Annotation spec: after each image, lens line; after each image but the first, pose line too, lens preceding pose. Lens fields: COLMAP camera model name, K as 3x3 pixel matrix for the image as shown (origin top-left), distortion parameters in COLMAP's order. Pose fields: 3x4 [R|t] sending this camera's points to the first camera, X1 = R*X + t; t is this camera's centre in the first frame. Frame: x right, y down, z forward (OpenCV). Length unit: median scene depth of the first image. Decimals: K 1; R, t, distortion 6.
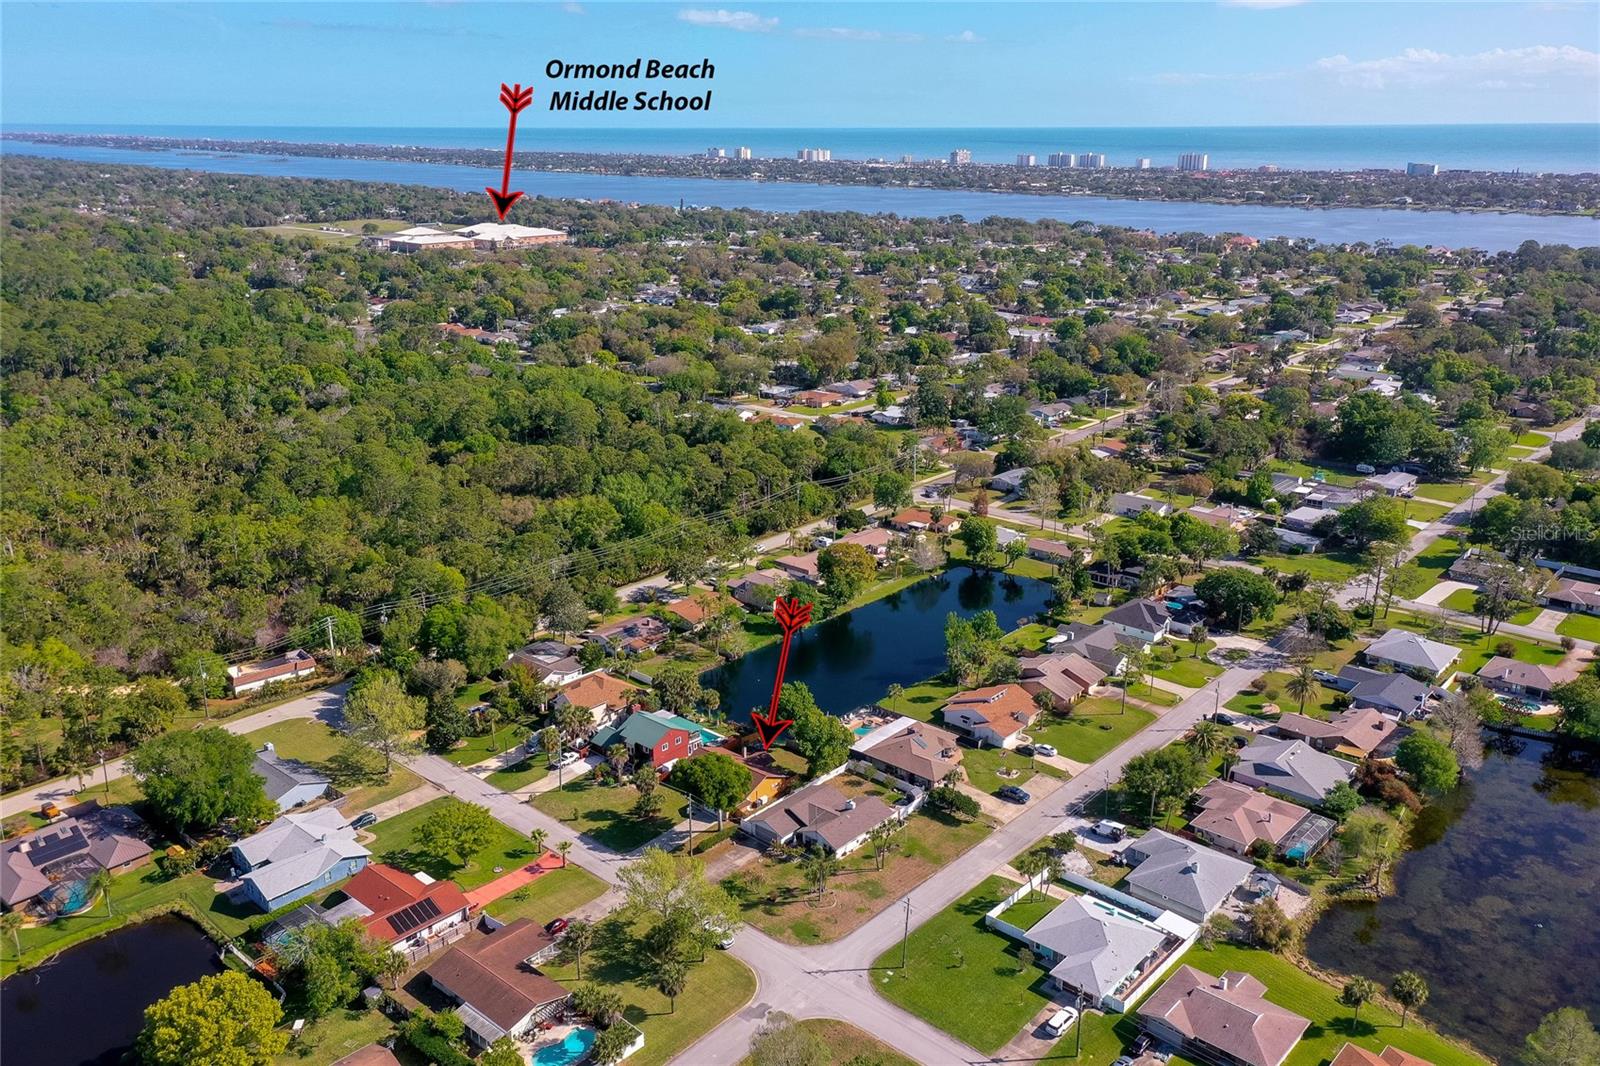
lens RADIAL K [[1271.3, 0, 804.6], [0, 1271.3, 579.2], [0, 0, 1]] dist [0.036110, 0.000355]
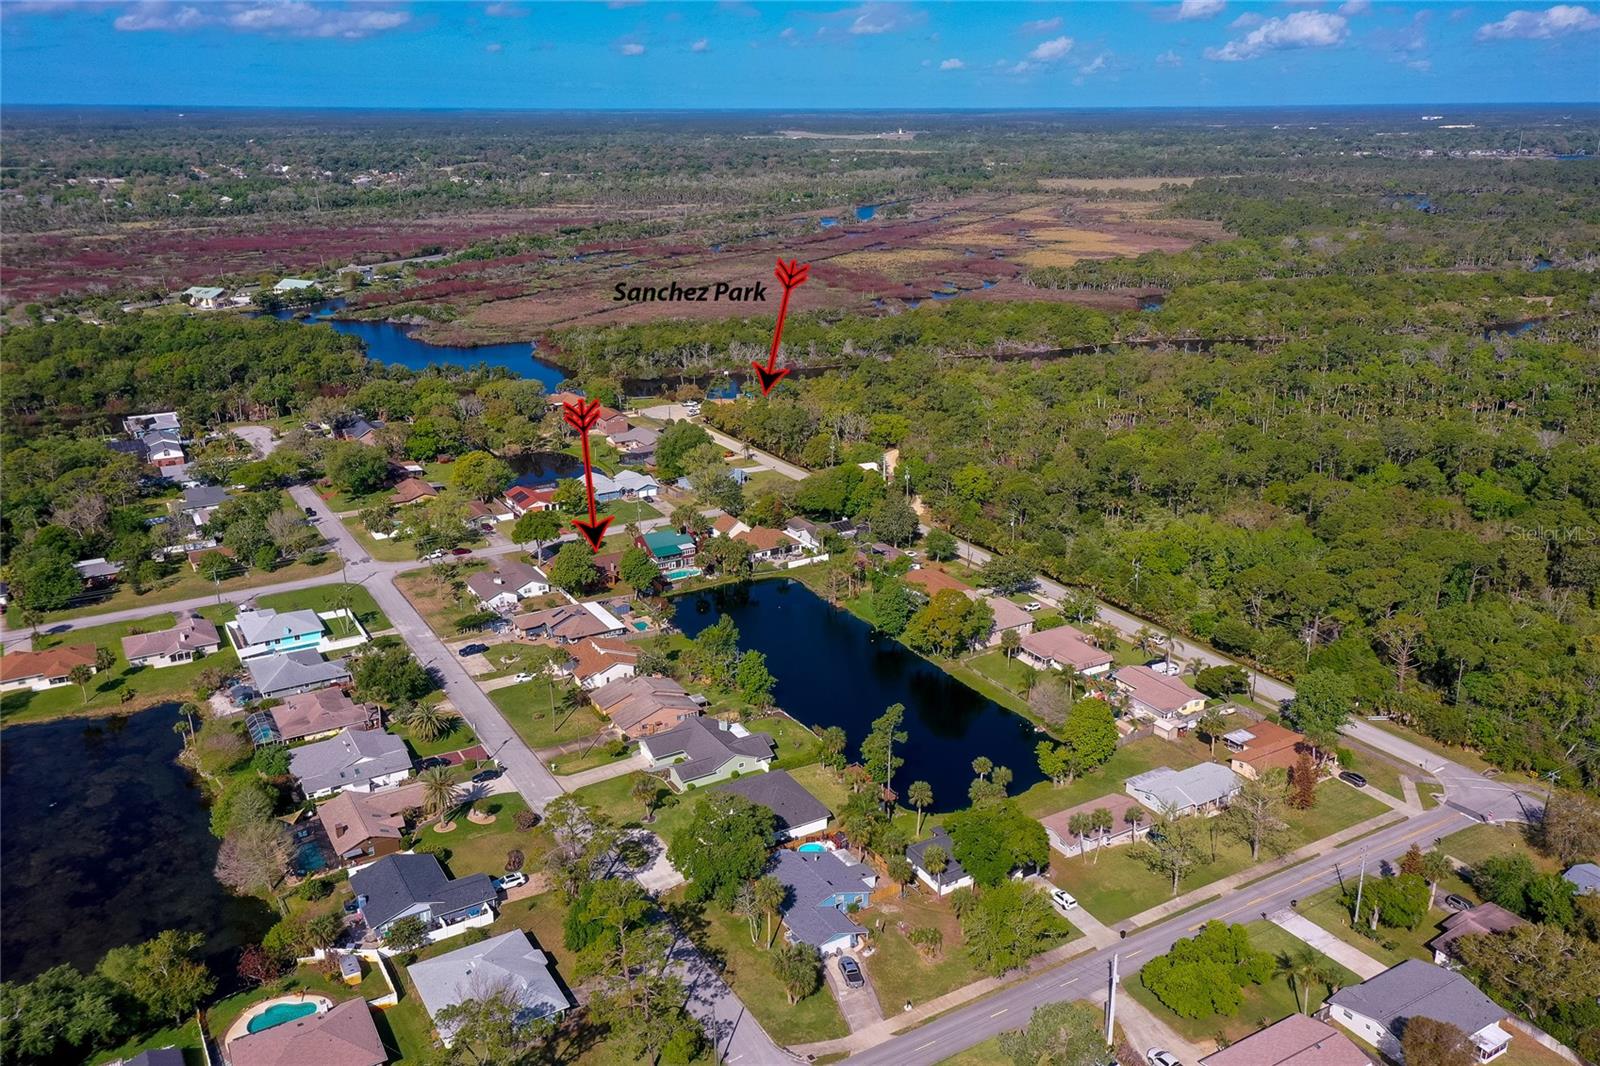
lens RADIAL K [[1261.3, 0, 800.0], [0, 1261.3, 533.0], [0, 0, 1]] dist [0.030714, 0.014987]
pose [[-0.298883, 0.304735, -0.904326, 1.038457], [-0.323014, 0.859399, 0.396353, -0.464107], [0.897959, 0.410573, -0.158426, 1.318287]]
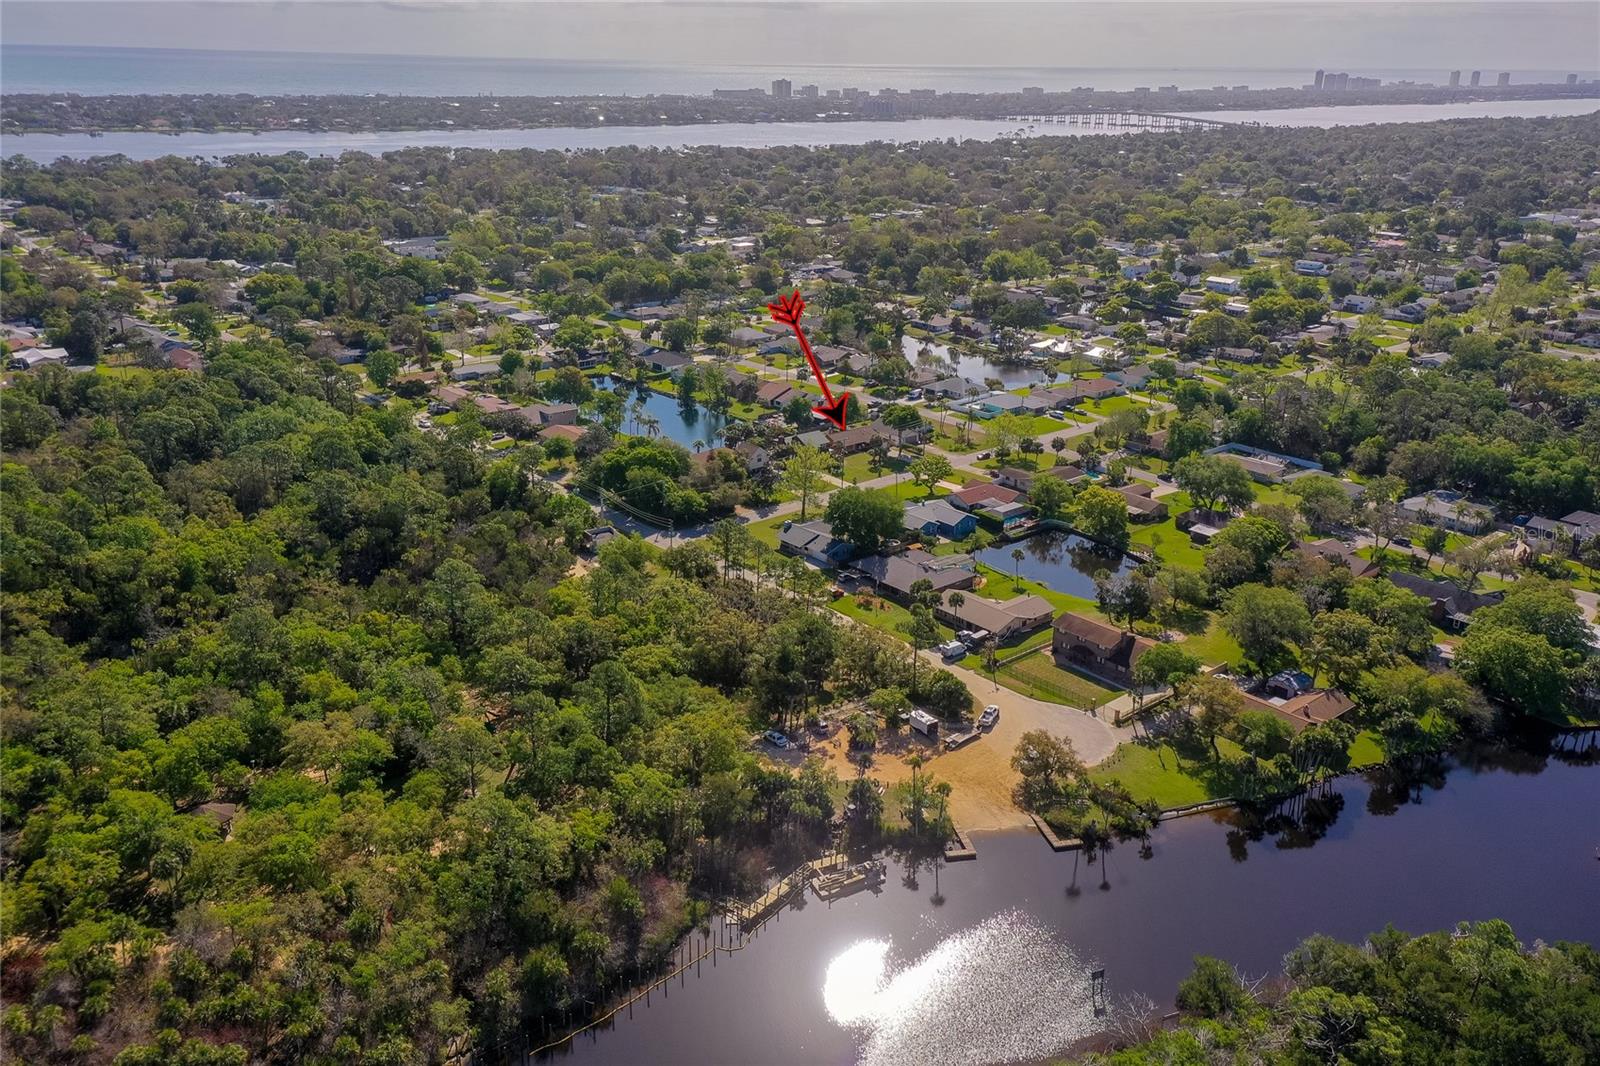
lens RADIAL K [[1304.8, 0, 801.6], [0, 1304.8, 512.8], [0, 0, 1]] dist [0.036287, 0.011912]
pose [[0.128863, -0.323990, 0.937243, -1.626331], [0.318836, 0.908477, 0.270209, -0.232944], [-0.939009, 0.264007, 0.220369, 0.659979]]
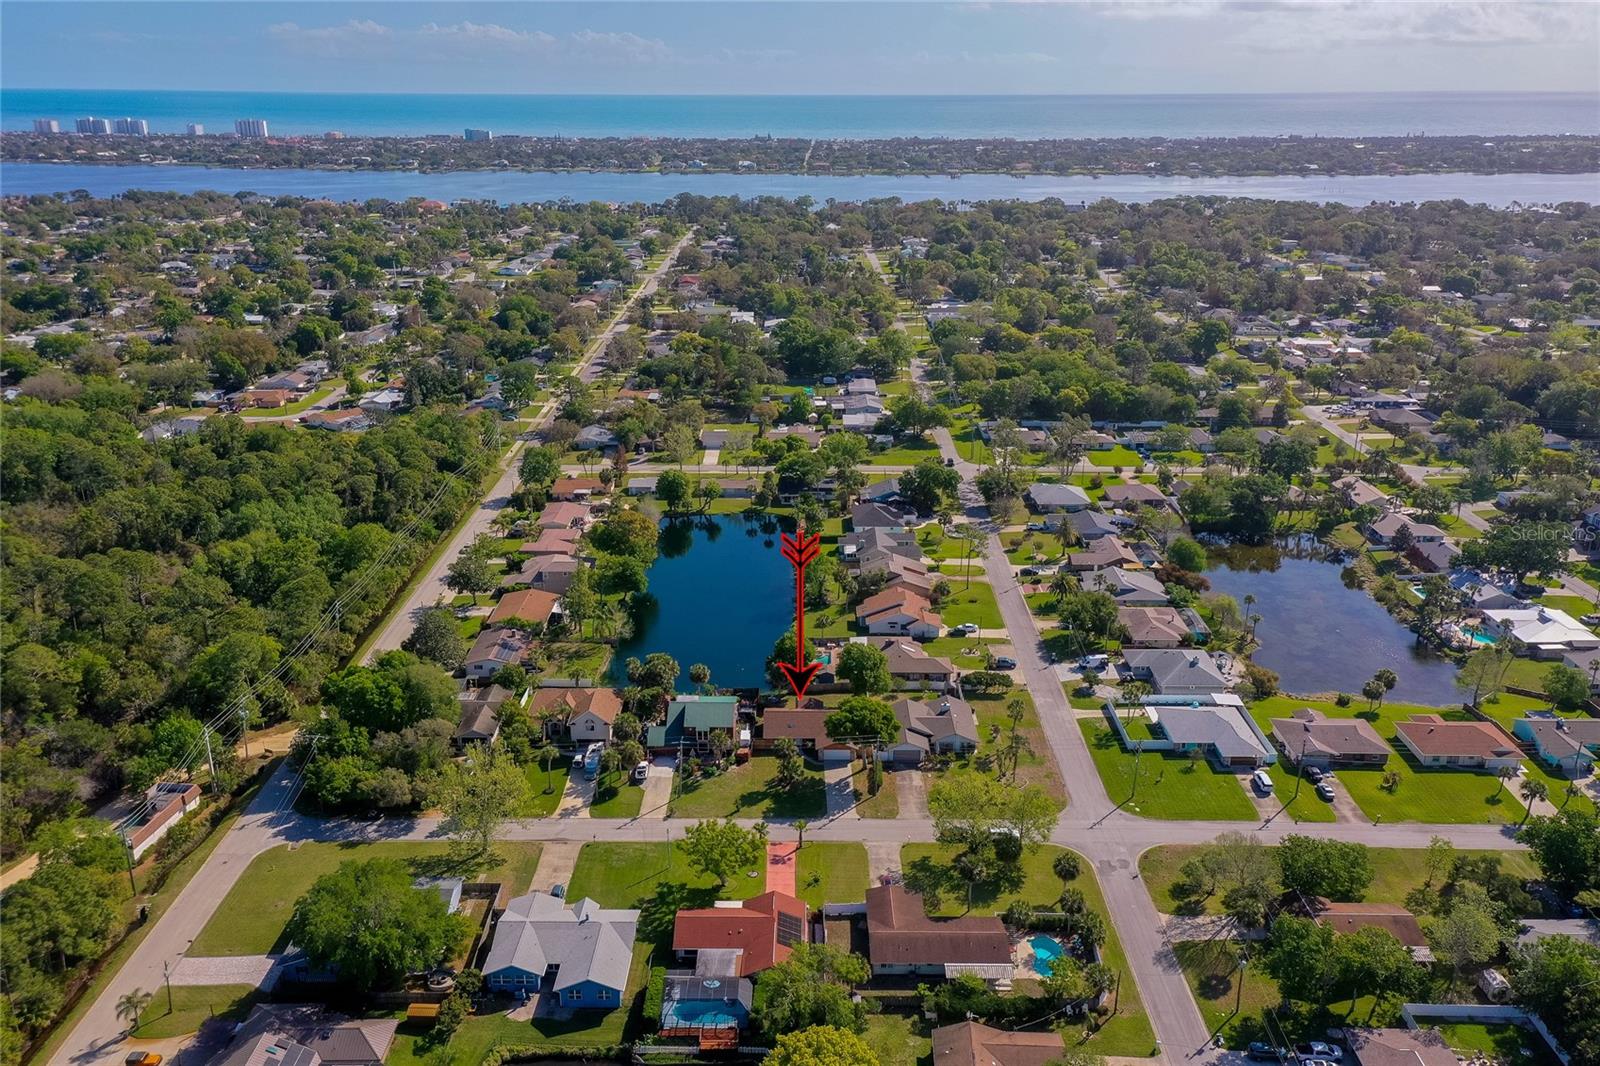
lens RADIAL K [[1261.3, 0, 800.0], [0, 1261.3, 533.0], [0, 0, 1]] dist [0.030714, 0.014987]
pose [[0.752613, -0.217763, 0.621412, -0.628676], [0.221326, 0.972484, 0.072736, -0.069867], [-0.620153, 0.082793, 0.780100, 0.179277]]
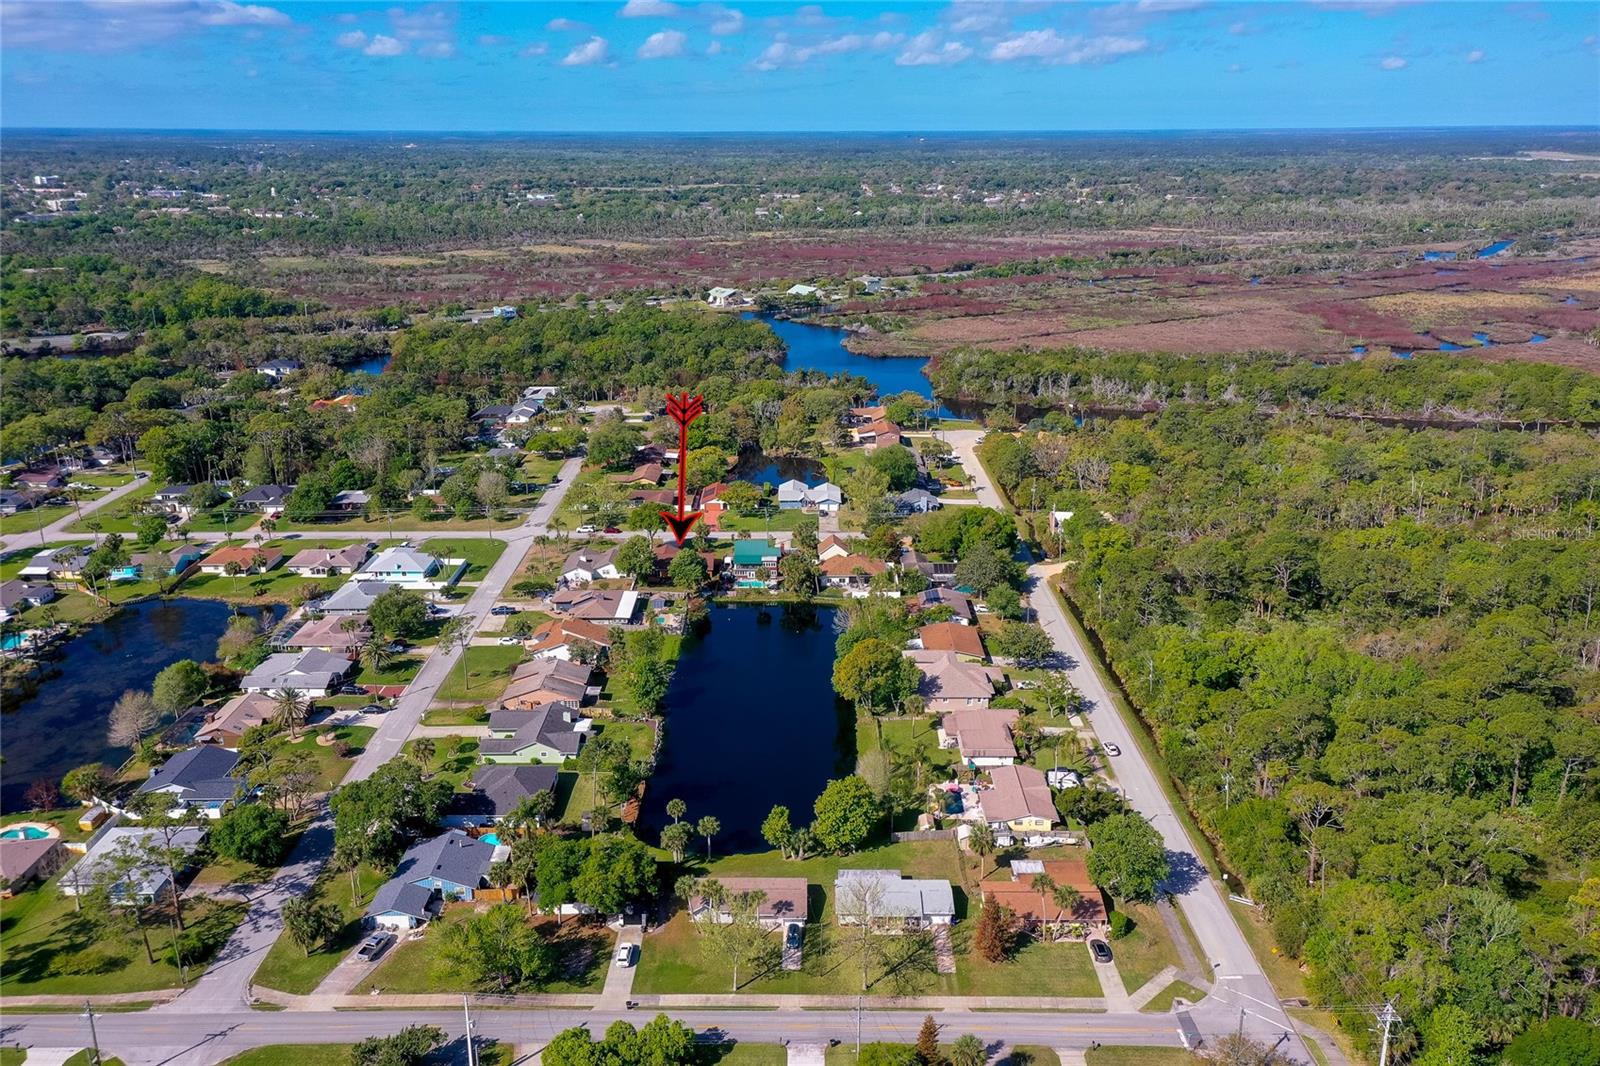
lens RADIAL K [[1261.3, 0, 800.0], [0, 1261.3, 533.0], [0, 0, 1]] dist [0.030714, 0.014987]
pose [[-0.746446, 0.202573, -0.633863, 0.708657], [-0.225872, 0.818860, 0.527684, -0.630933], [0.625940, 0.537059, -0.565479, 1.774541]]
